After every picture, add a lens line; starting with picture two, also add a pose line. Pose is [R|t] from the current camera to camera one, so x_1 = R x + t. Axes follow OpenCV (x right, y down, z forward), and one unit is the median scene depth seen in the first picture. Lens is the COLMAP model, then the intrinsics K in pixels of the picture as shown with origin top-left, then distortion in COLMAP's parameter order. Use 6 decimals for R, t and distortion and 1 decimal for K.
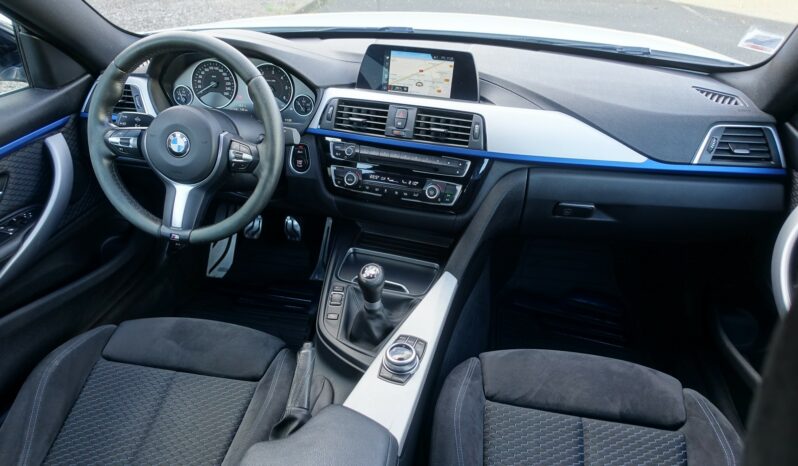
lens RADIAL K [[541.8, 0, 399.0], [0, 541.8, 233.0], [0, 0, 1]] dist [0.002747, -0.000048]
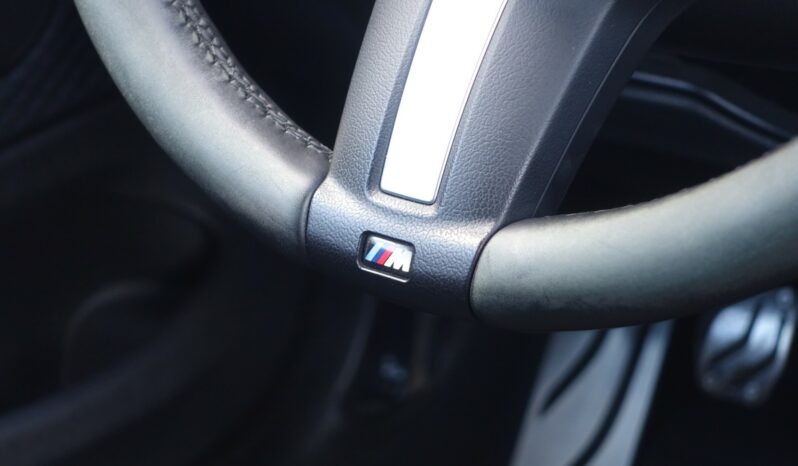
lens RADIAL K [[1870.7, 0, 399.0], [0, 1870.7, 233.0], [0, 0, 1]] dist [-0.007500, 0.051864]
pose [[0.915702, 0.112049, -0.385922, -0.201923], [-0.156082, 0.984113, -0.084617, 0.045133], [0.370309, 0.137720, 0.918643, 0.502072]]
